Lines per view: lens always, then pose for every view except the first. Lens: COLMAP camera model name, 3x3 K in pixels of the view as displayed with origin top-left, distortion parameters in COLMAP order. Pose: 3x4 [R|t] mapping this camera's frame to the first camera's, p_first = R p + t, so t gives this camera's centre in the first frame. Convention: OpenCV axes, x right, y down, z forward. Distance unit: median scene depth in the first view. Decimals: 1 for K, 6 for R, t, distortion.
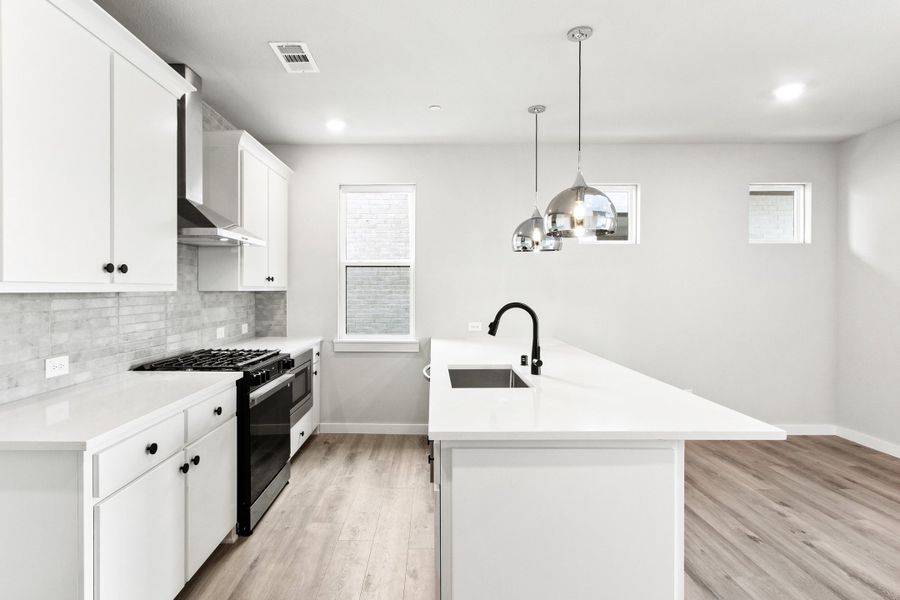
lens RADIAL K [[474.4, 0, 442.2], [0, 474.4, 295.3], [0, 0, 1]] dist [0.004286, 0.001605]
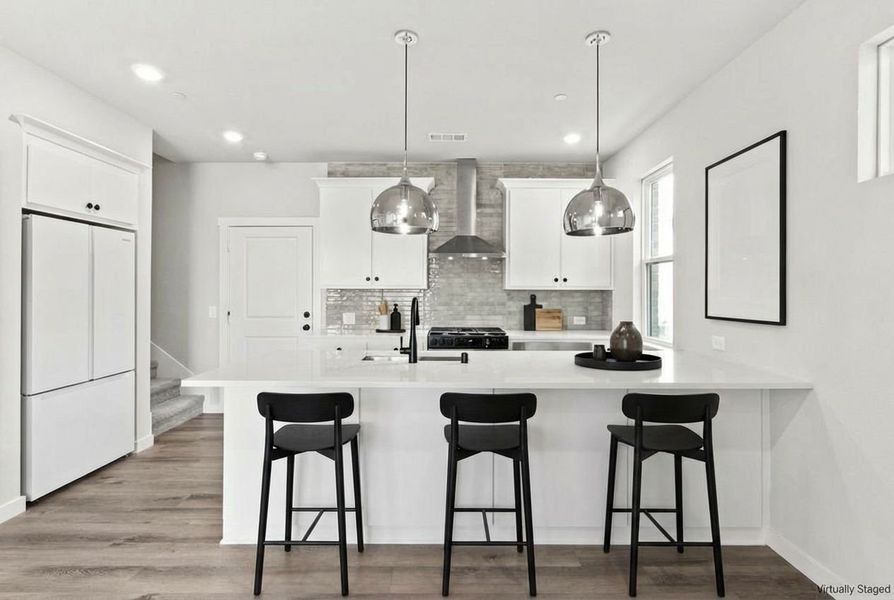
lens RADIAL K [[453.8, 0, 444.4], [0, 453.8, 287.3], [0, 0, 1]] dist [-0.001834, 0.000174]
pose [[-0.014018, -0.009781, -0.999854, 1.144836], [-0.016844, 0.999813, -0.009544, 0.000824], [0.999760, 0.016707, -0.014180, 1.004789]]
